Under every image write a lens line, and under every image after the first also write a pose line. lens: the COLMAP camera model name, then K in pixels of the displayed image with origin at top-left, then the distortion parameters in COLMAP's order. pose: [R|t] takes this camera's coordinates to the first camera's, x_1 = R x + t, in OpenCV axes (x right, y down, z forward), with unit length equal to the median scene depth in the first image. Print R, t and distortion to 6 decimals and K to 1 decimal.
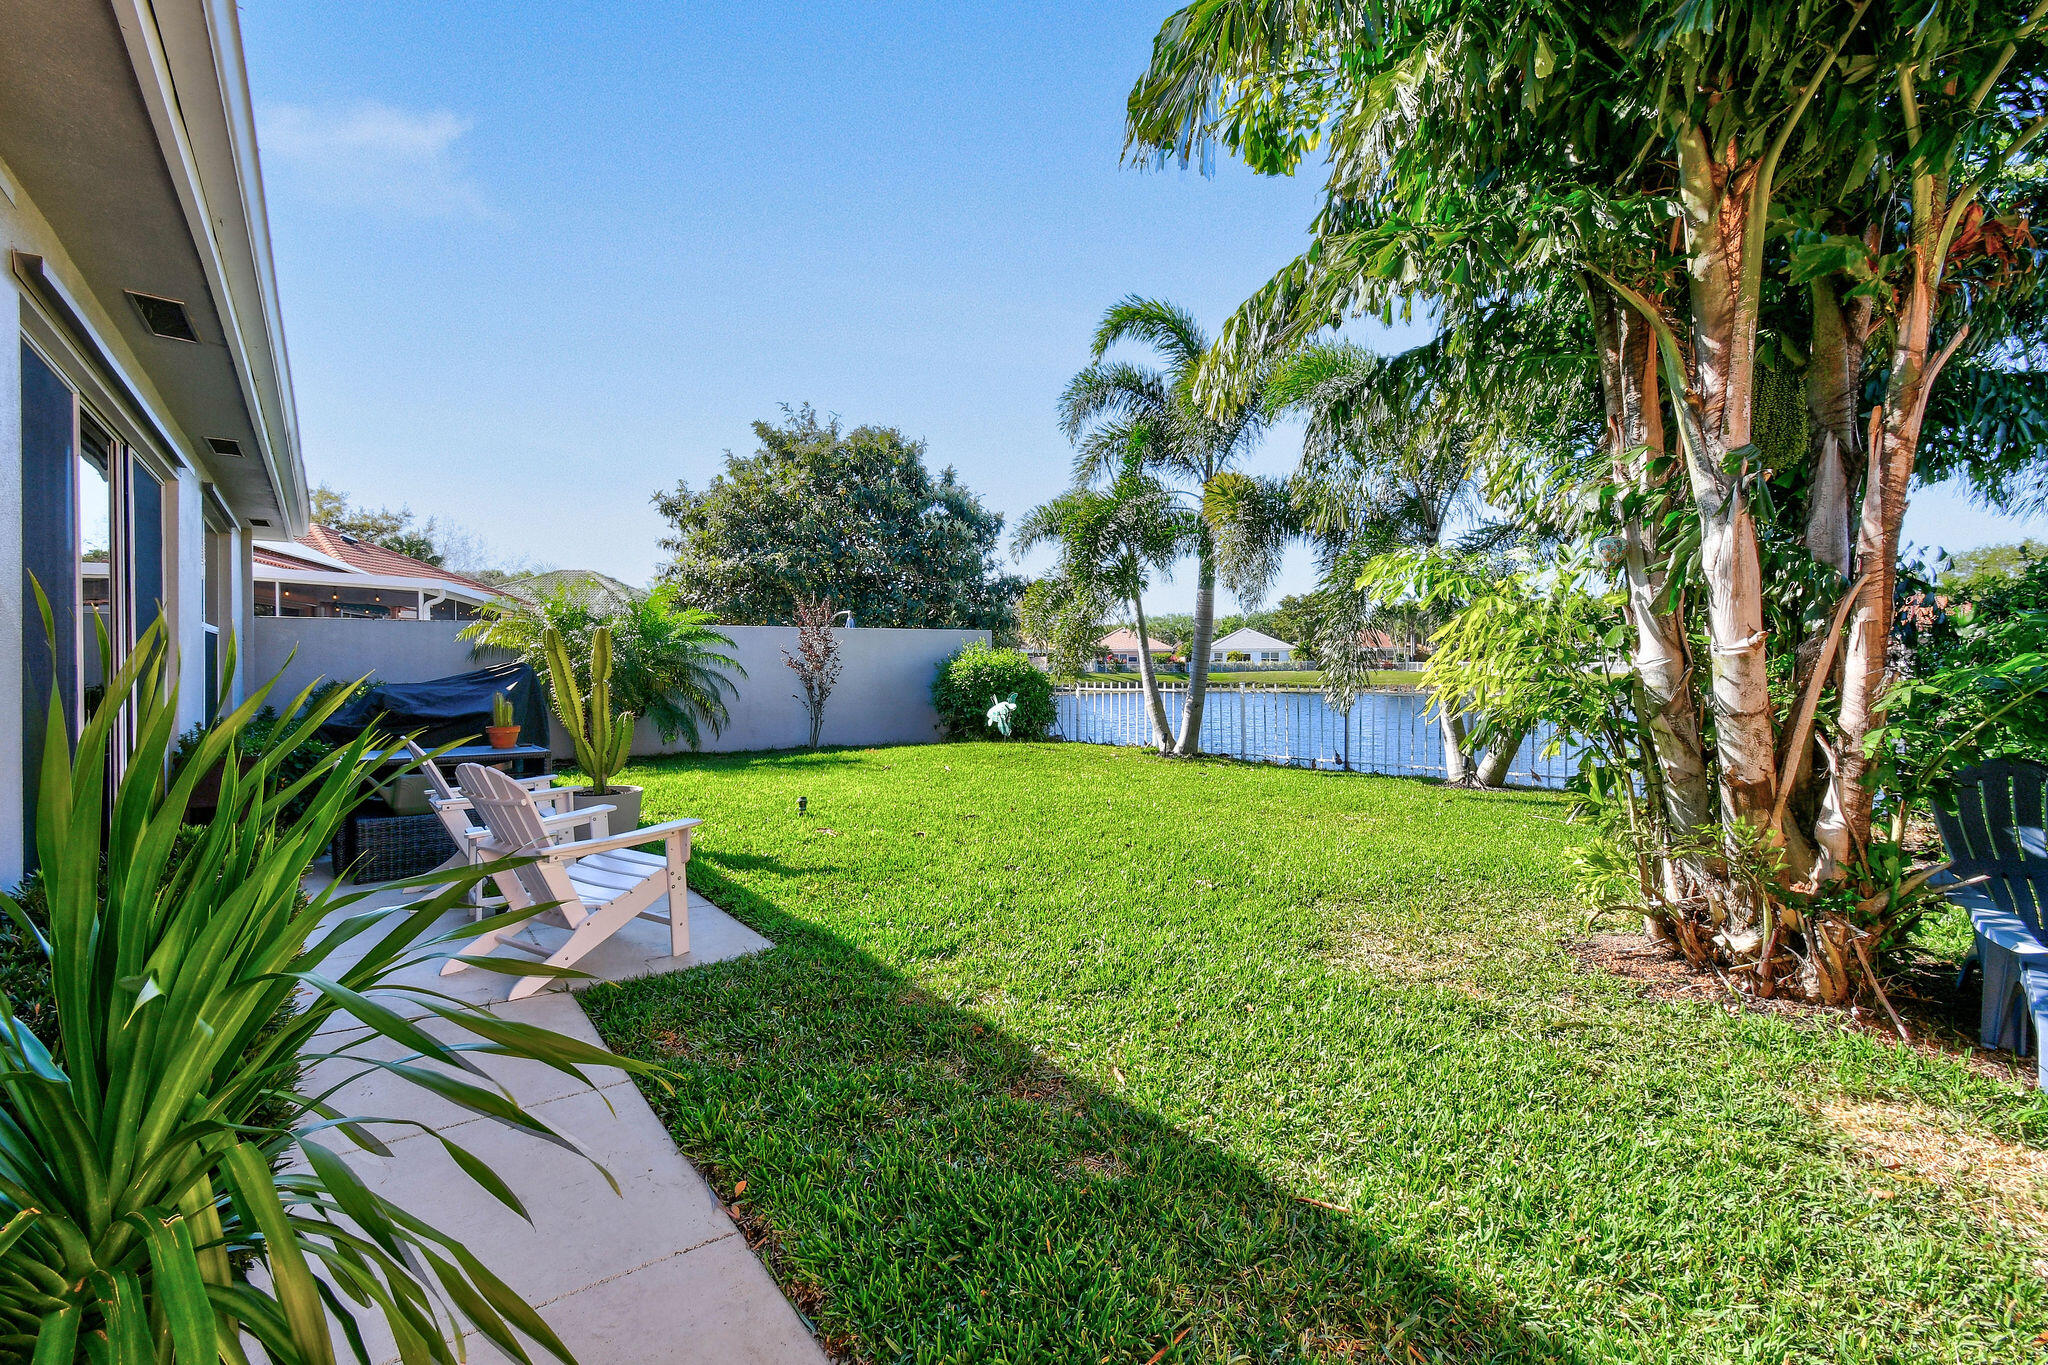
lens RADIAL K [[921.5, 0, 1018.0], [0, 921.5, 682.9], [0, 0, 1]] dist [0.002939, -0.000332]
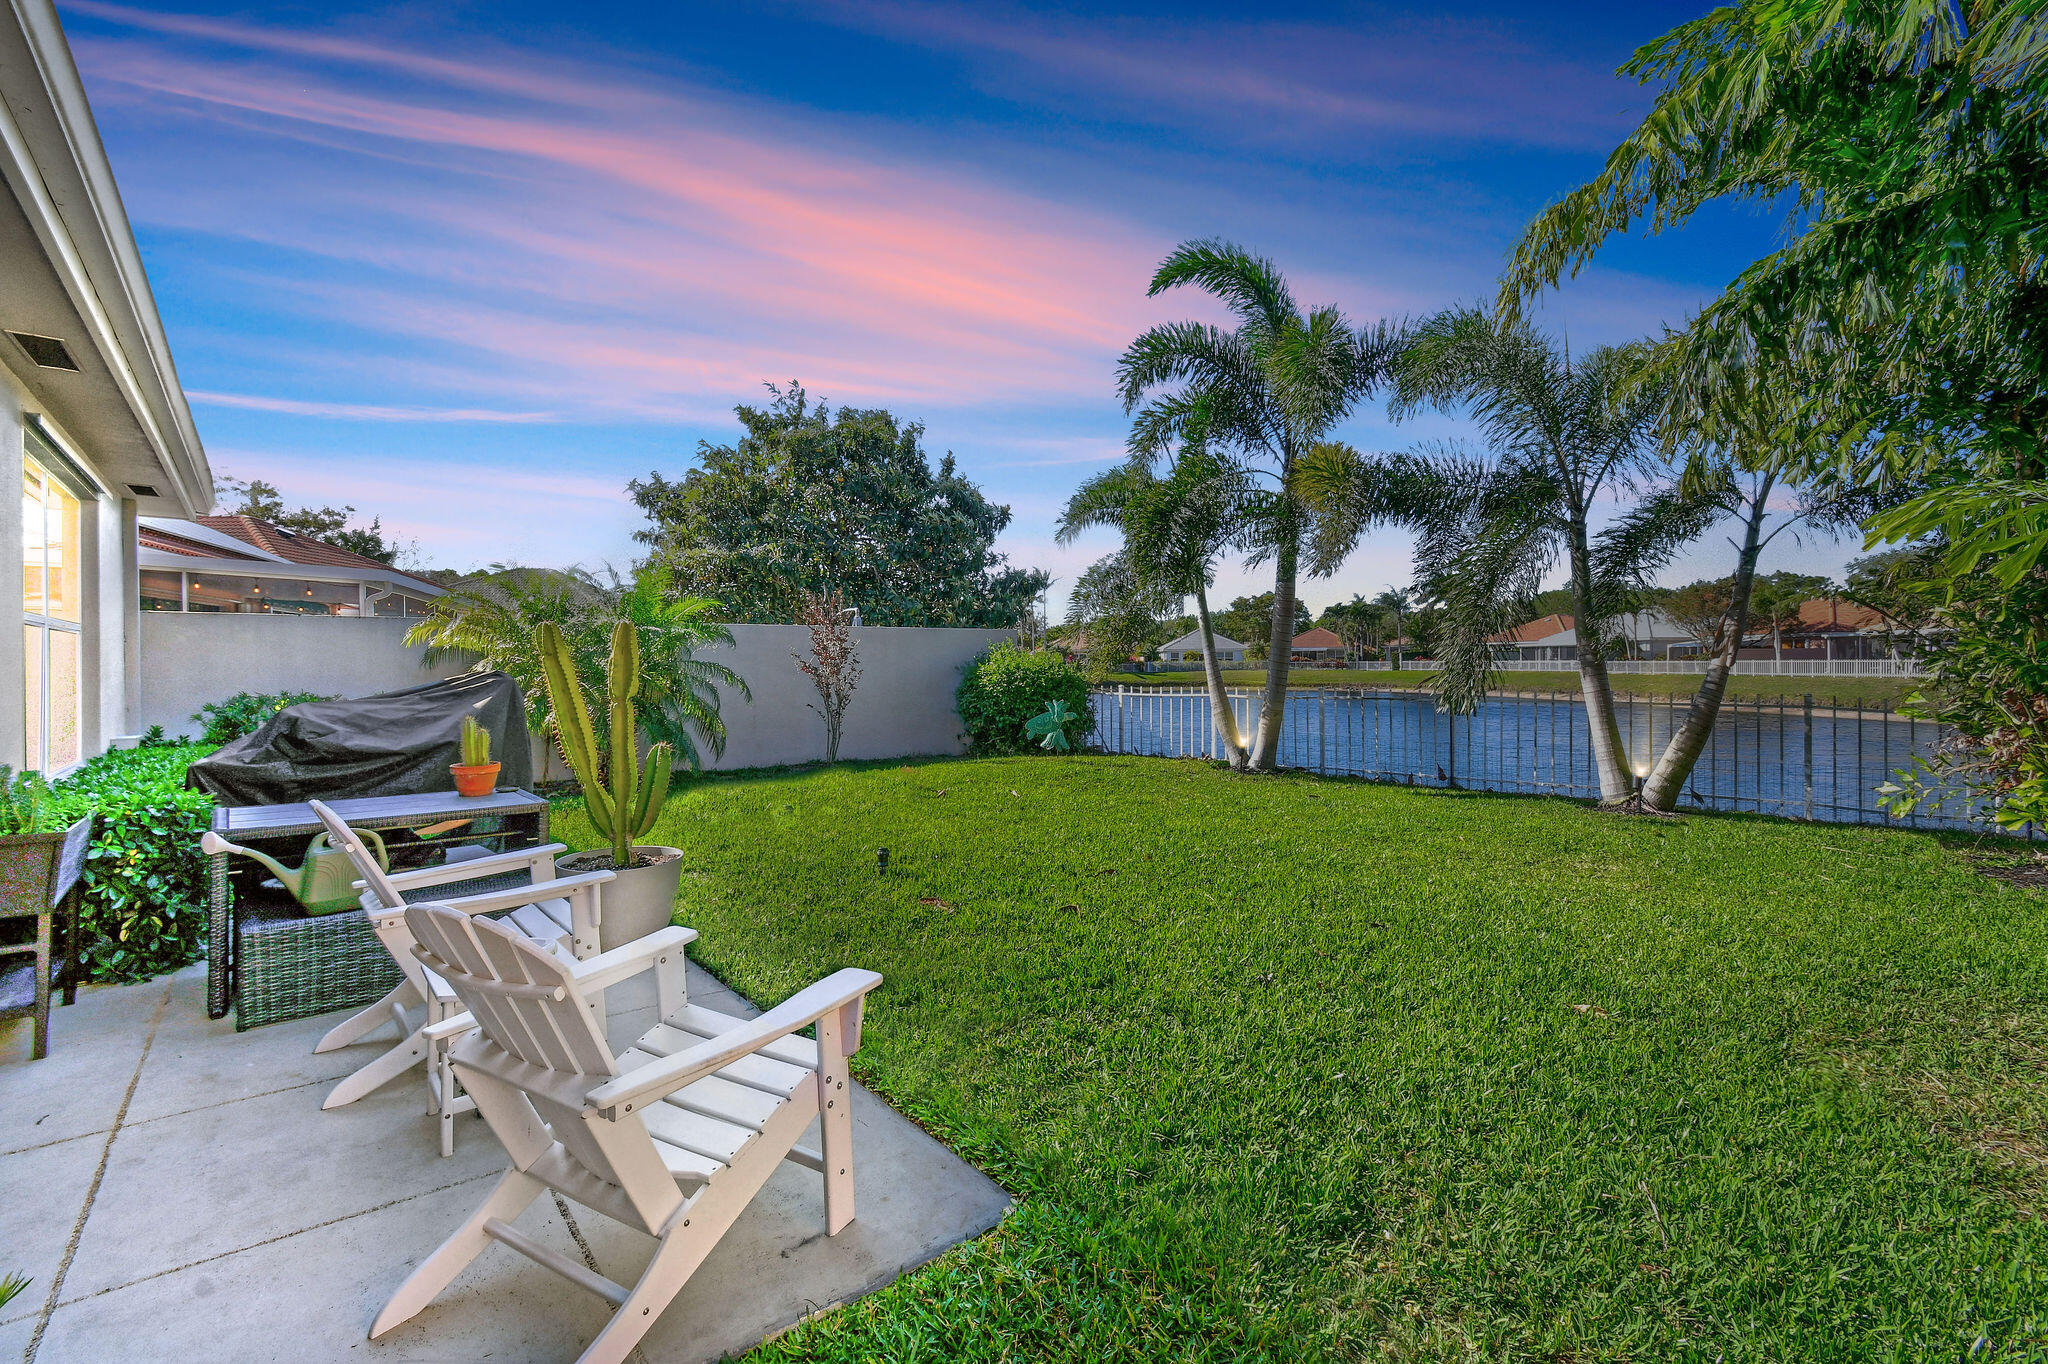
lens RADIAL K [[921.5, 0, 1029.9], [0, 921.5, 670.6], [0, 0, 1]] dist [0.002939, -0.000332]
pose [[0.998837, -0.004292, 0.048024, -0.068382], [0.004956, 0.999894, -0.013706, -0.004669], [-0.047960, 0.013928, 0.998752, 0.111901]]
